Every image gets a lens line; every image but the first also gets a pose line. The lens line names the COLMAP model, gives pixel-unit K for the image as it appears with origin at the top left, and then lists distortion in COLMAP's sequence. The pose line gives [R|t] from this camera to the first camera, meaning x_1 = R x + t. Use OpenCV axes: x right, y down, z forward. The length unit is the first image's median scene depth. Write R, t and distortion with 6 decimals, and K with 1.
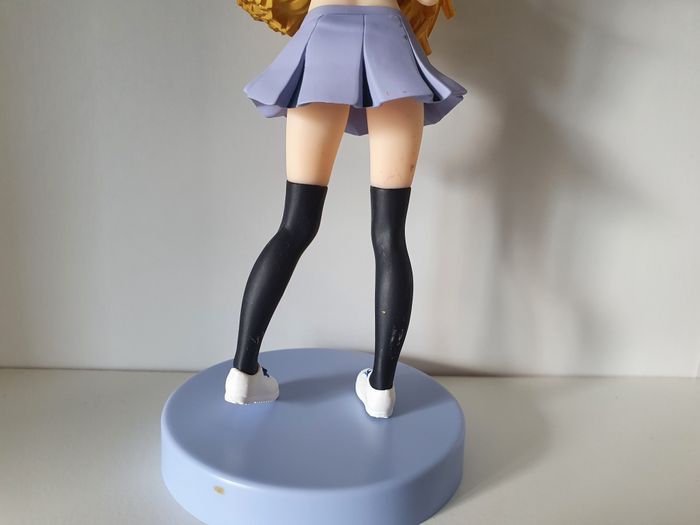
lens RADIAL K [[612.5, 0, 352.6], [0, 612.5, 268.6], [0, 0, 1]] dist [0.131318, -0.006963]
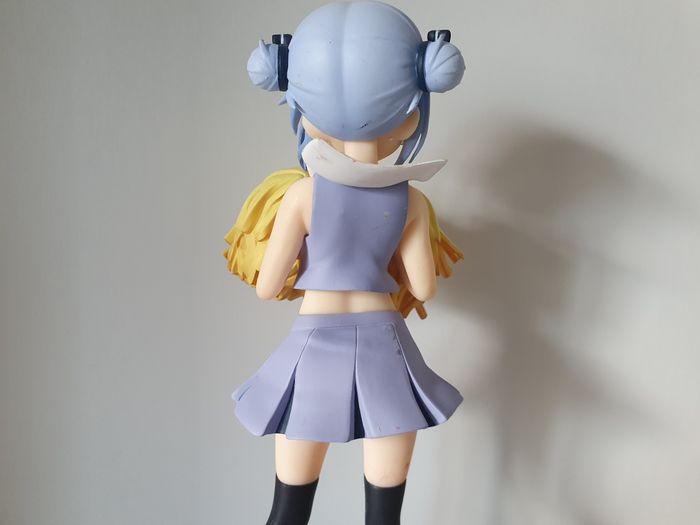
lens RADIAL K [[627.5, 0, 350.0], [0, 627.5, 262.5], [0, 0, 1]] dist [0.019133, -0.000555]
pose [[0.999971, 0.003106, -0.007007, 0.014814], [-0.003050, 0.999963, 0.008037, -0.517394], [0.007032, -0.008015, 0.999943, 0.028554]]
